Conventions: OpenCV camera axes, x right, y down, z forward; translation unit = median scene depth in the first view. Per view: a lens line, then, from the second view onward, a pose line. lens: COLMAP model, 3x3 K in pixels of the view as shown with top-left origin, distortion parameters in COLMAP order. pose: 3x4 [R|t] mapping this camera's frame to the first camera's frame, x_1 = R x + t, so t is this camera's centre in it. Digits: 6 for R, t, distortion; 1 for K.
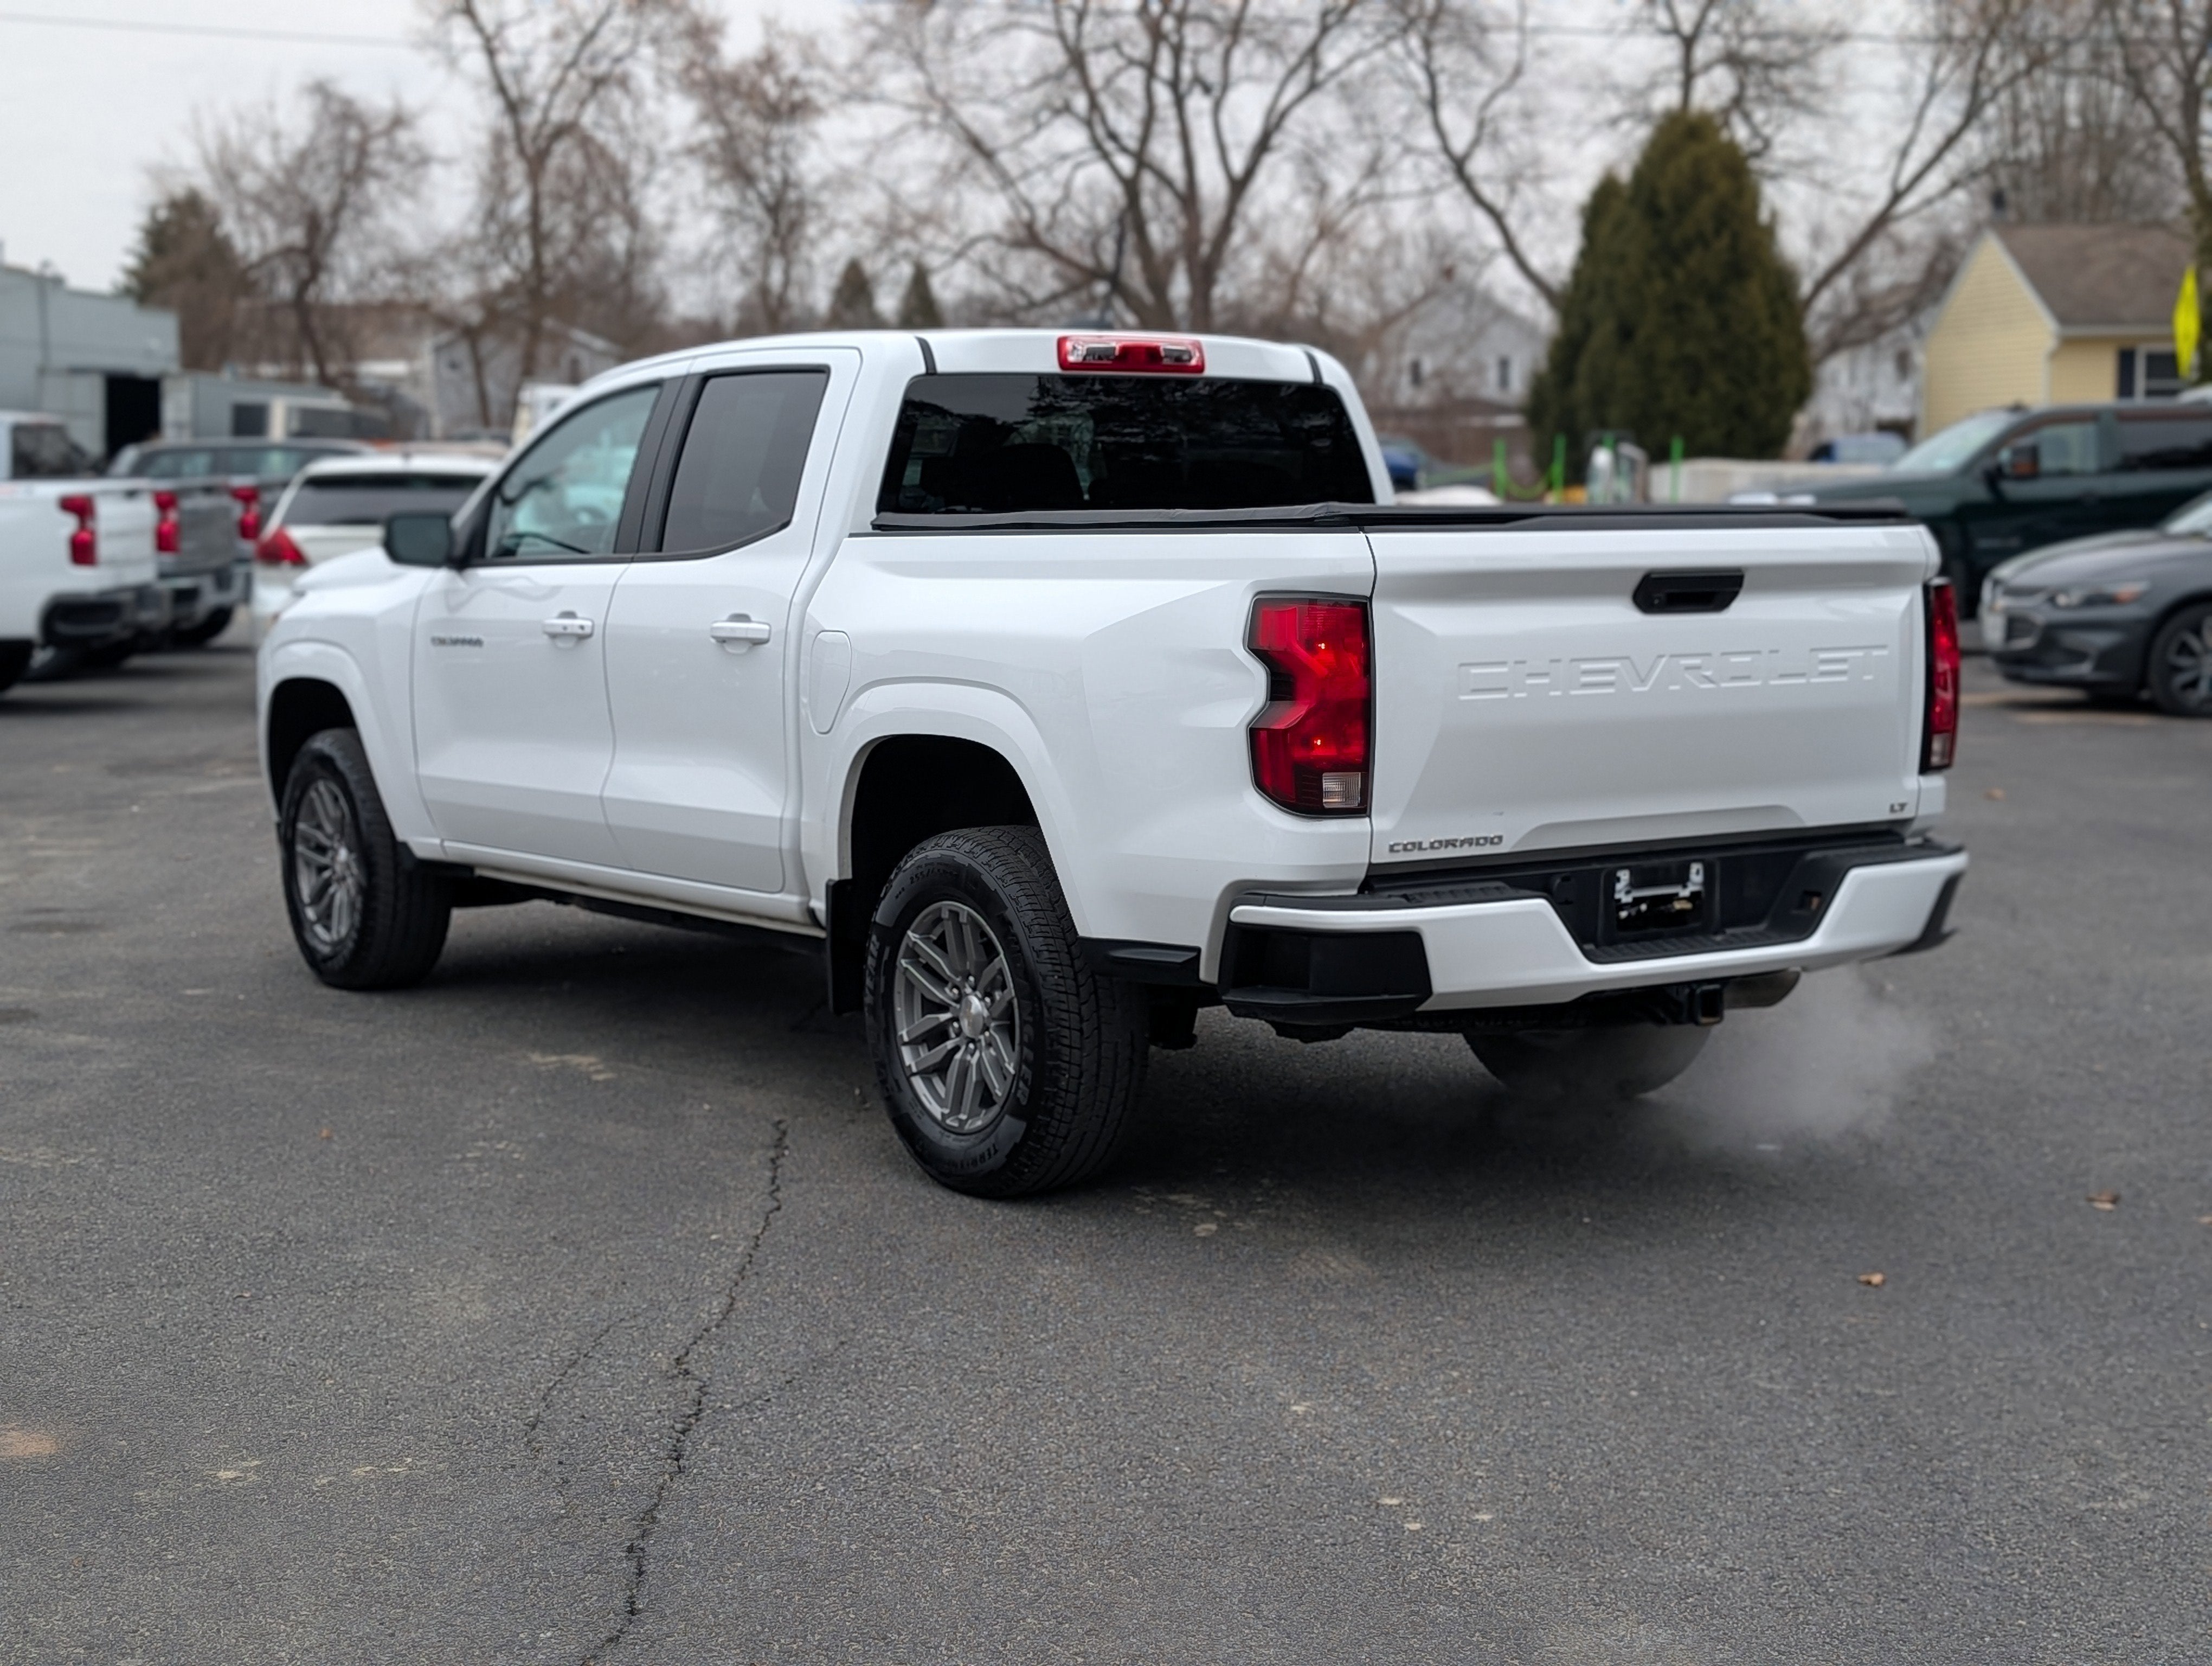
lens RADIAL K [[3174.9, 0, 1106.0], [0, 3174.9, 833.0], [0, 0, 1]] dist [0.118985, -0.336062]
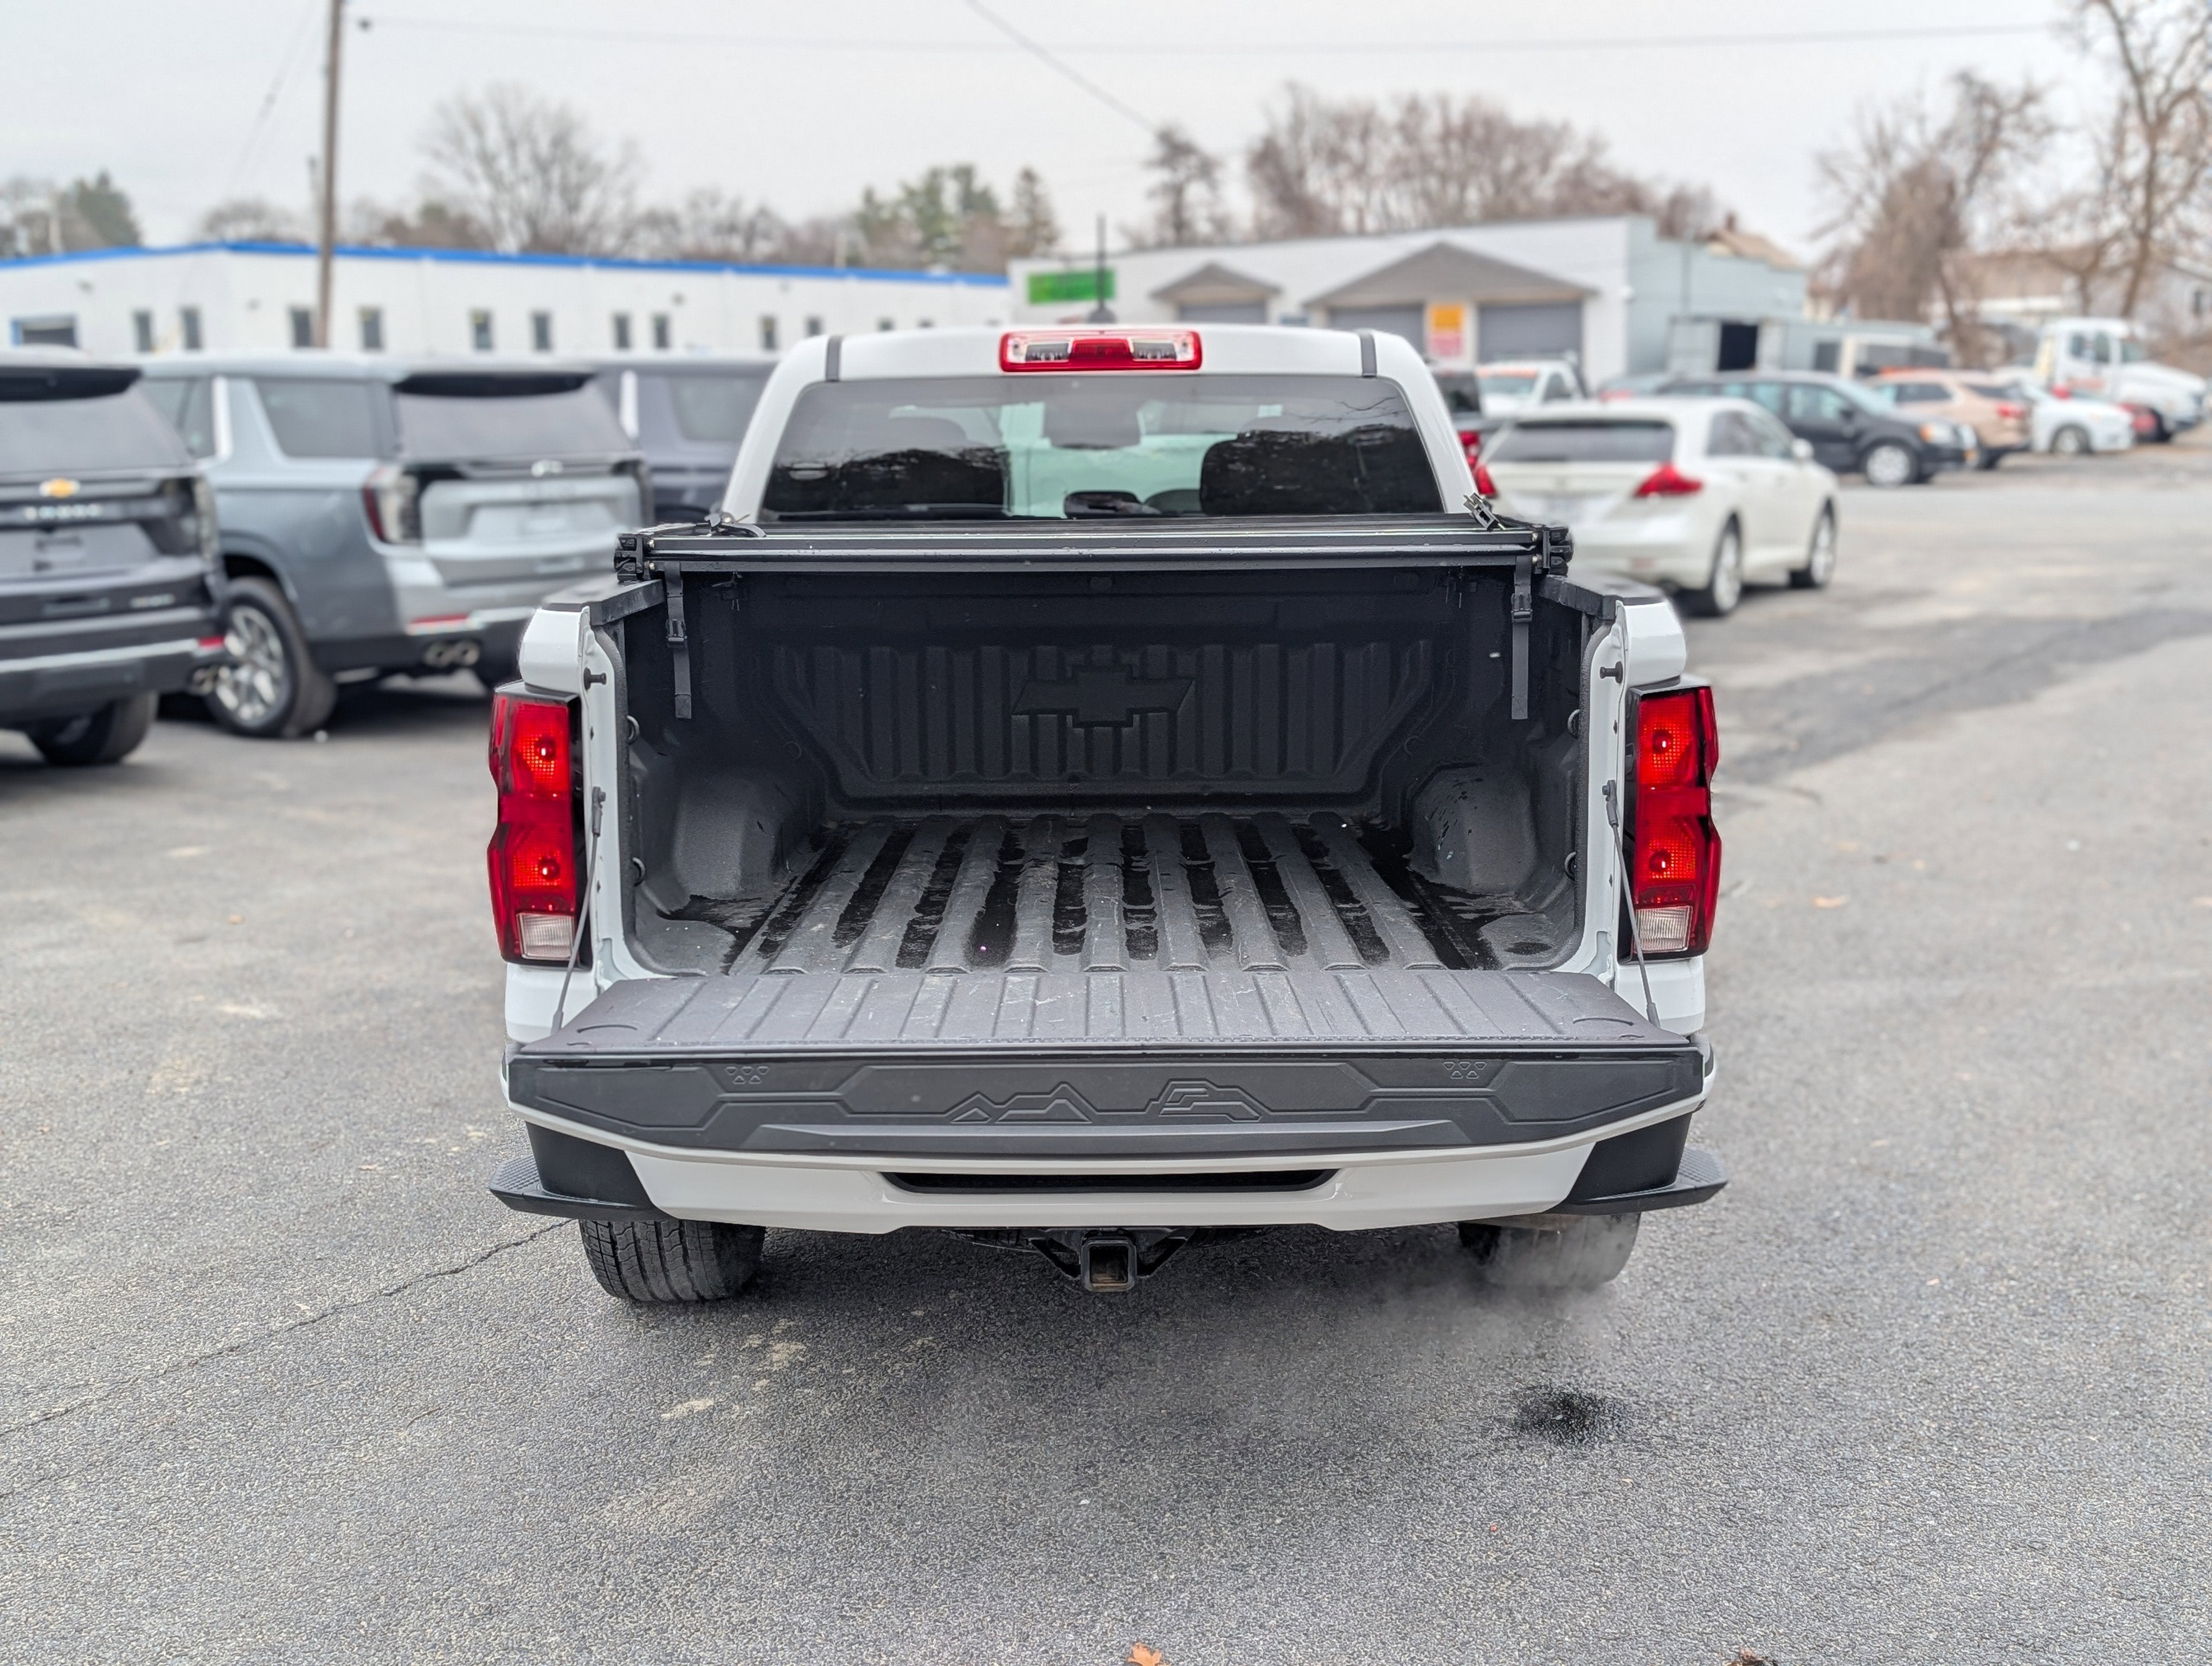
lens RADIAL K [[2419.5, 0, 1112.7], [0, 2419.5, 824.9], [0, 0, 1]] dist [0.057724, -0.101215]
pose [[0.825780, 0.091189, -0.556572, 0.403641], [-0.054865, 0.995150, 0.081644, -0.075314], [0.561318, -0.036884, 0.826778, 0.447864]]
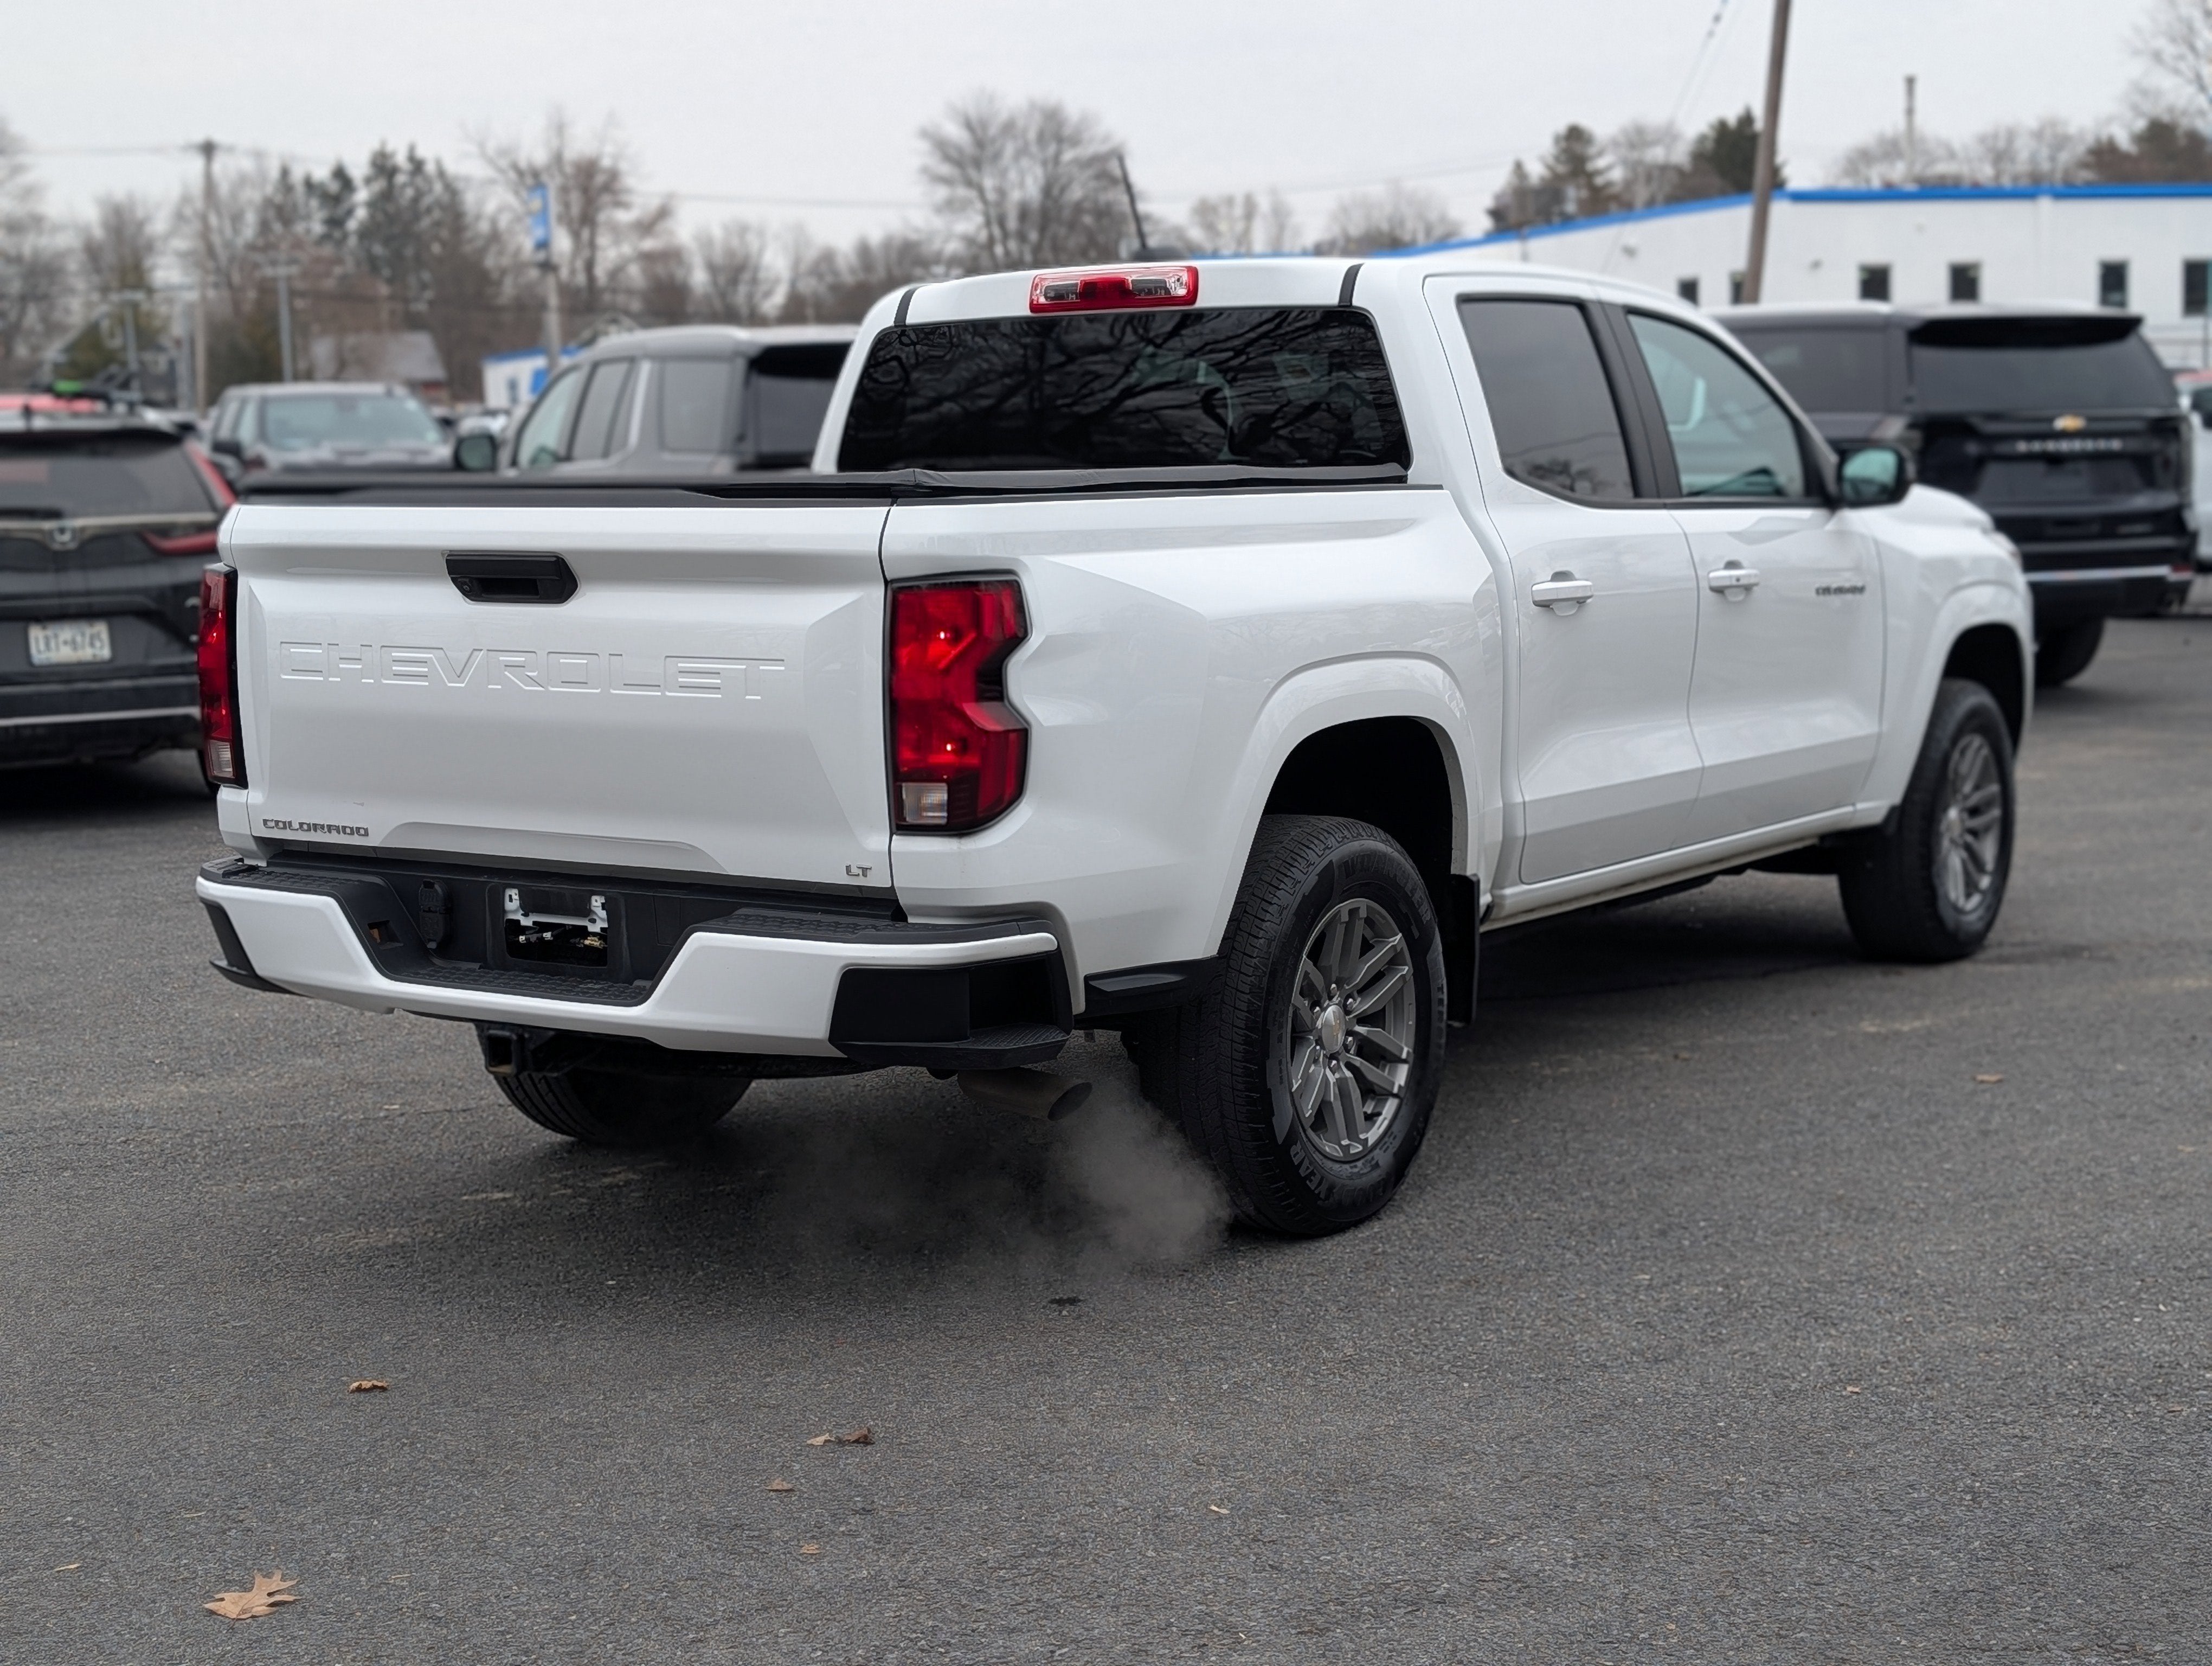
lens RADIAL K [[3174.9, 0, 1106.0], [0, 3174.9, 833.0], [0, 0, 1]] dist [0.118985, -0.336062]
pose [[0.376176, 0.113519, -0.919568, 0.862127], [-0.080700, 0.992709, 0.089535, -0.080048], [0.923027, 0.040528, 0.382595, 0.671824]]
